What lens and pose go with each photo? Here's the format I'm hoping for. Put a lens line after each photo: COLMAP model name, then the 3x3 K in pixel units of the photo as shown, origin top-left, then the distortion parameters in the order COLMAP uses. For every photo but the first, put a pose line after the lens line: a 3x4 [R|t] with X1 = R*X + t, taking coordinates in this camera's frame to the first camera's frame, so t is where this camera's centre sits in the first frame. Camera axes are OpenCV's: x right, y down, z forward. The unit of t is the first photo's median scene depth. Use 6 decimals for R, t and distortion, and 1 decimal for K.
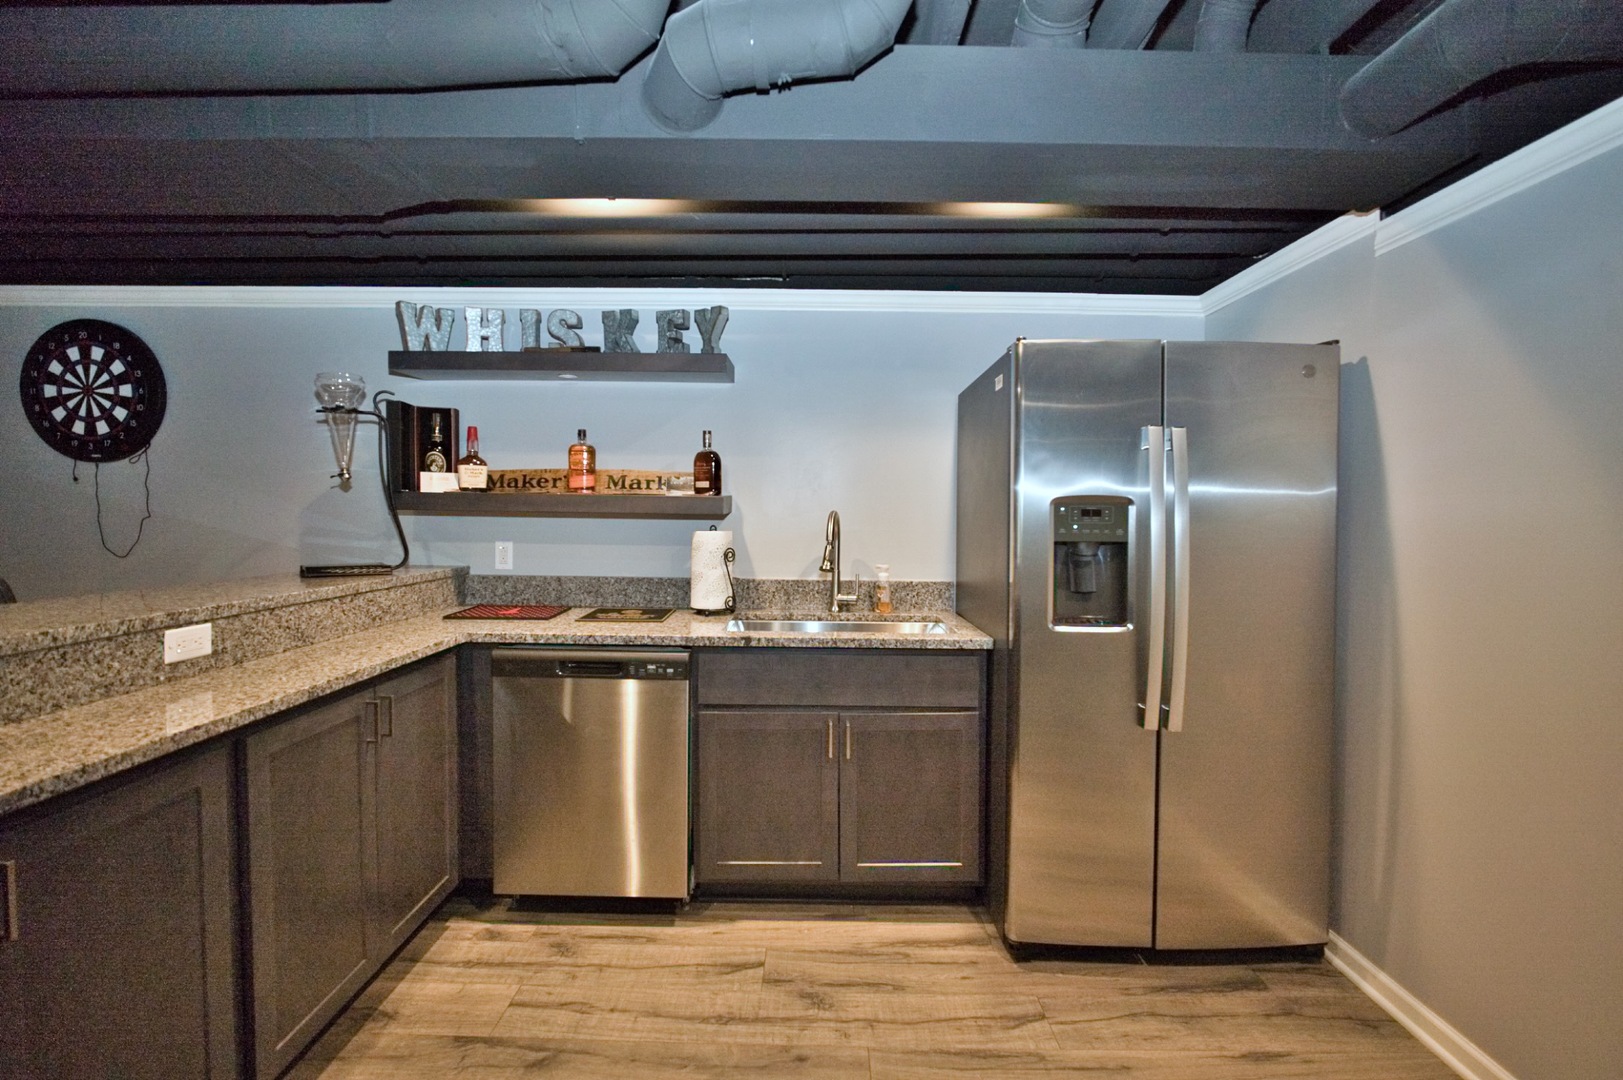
lens RADIAL K [[707.3, 0, 808.2], [0, 707.3, 538.8], [0, 0, 1]] dist [-0.011691, 0.001321]
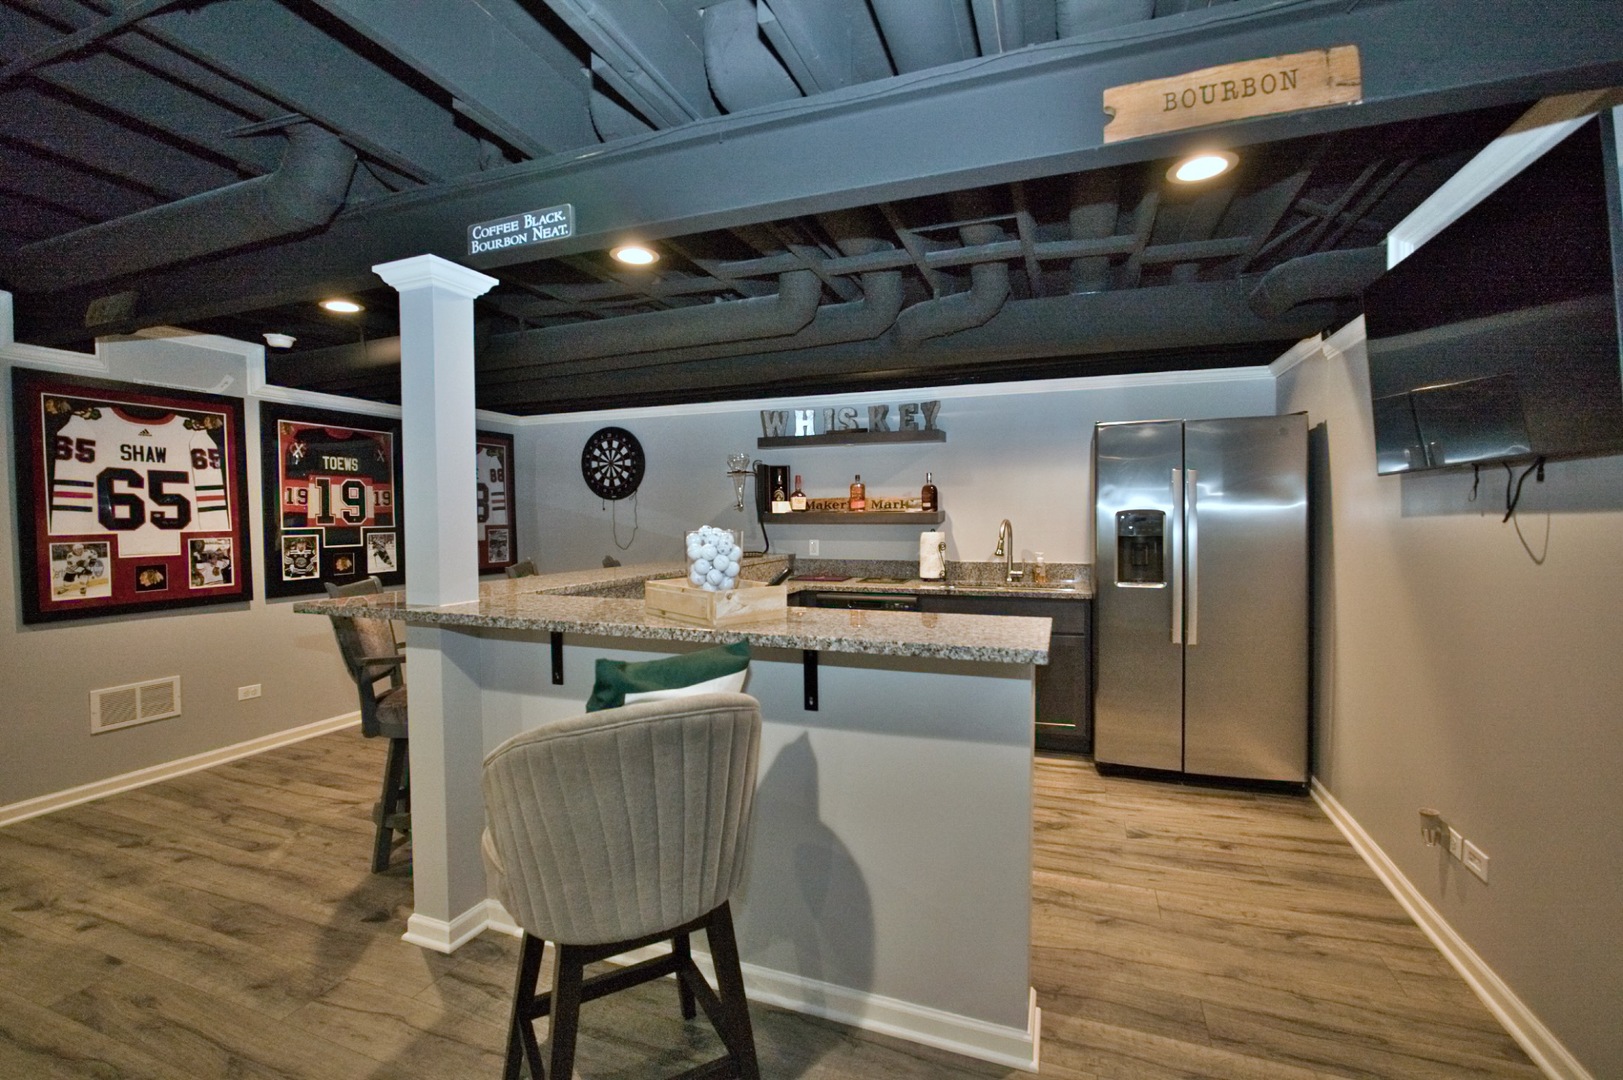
lens RADIAL K [[707.3, 0, 810.8], [0, 707.3, 538.3], [0, 0, 1]] dist [-0.011691, 0.001321]
pose [[0.939340, -0.007812, -0.342900, 0.169256], [0.005944, 0.999961, -0.006499, 0.012130], [0.342937, 0.004066, 0.939350, -0.681779]]
